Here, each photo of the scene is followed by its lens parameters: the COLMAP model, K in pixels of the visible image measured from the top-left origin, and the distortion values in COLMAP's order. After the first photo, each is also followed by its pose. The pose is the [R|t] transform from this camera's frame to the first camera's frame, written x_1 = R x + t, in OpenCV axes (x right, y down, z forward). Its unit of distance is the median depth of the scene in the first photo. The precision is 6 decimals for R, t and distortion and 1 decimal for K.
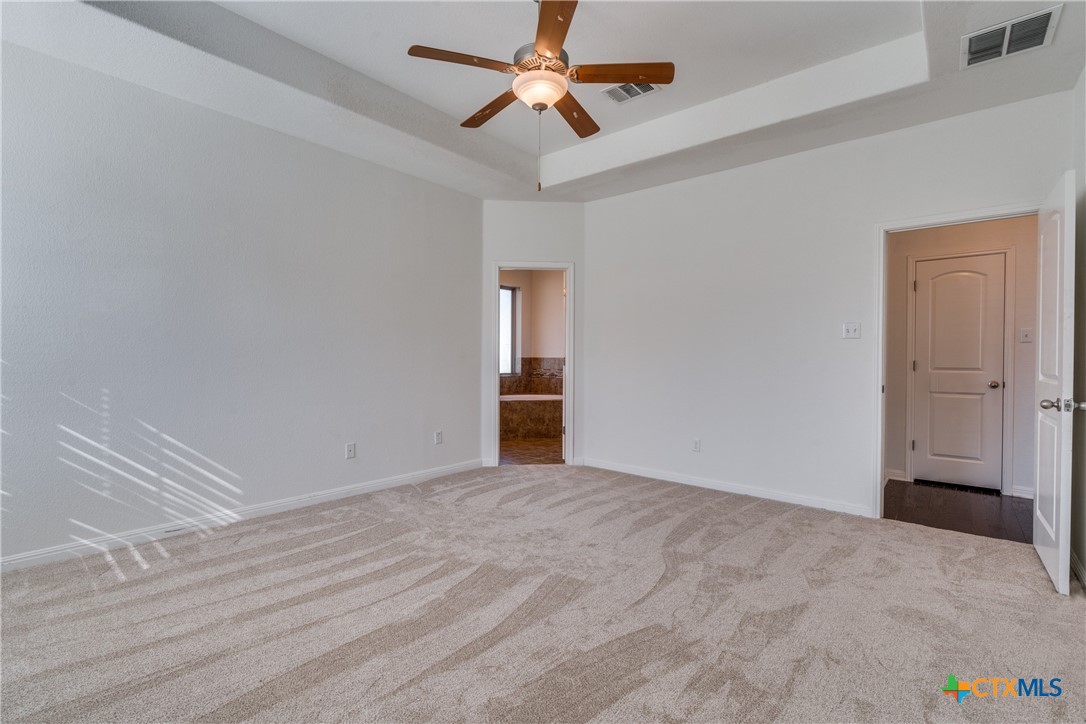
lens RADIAL K [[491.6, 0, 543.0], [0, 491.6, 362.0], [0, 0, 1]] dist [0.001031, 0.000108]
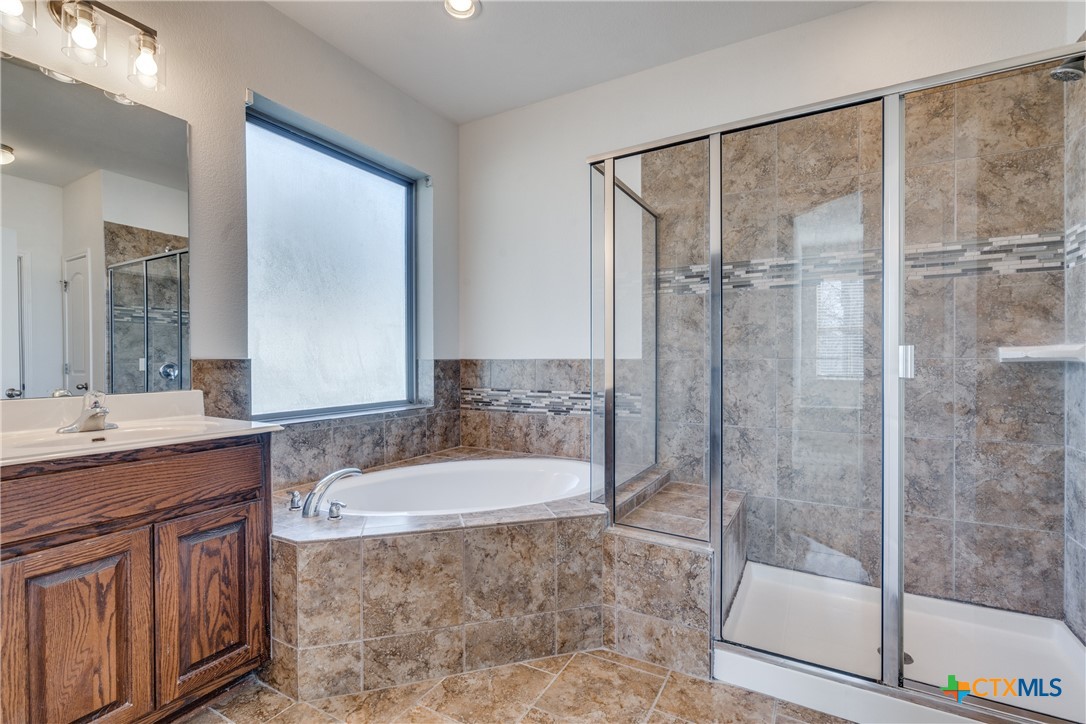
lens RADIAL K [[491.6, 0, 543.0], [0, 491.6, 362.0], [0, 0, 1]] dist [0.001031, 0.000108]
pose [[0.982168, -0.009158, 0.187780, -0.033011], [0.010026, 0.999943, -0.003672, -0.005002], [-0.187735, 0.005489, 0.982204, 0.615723]]
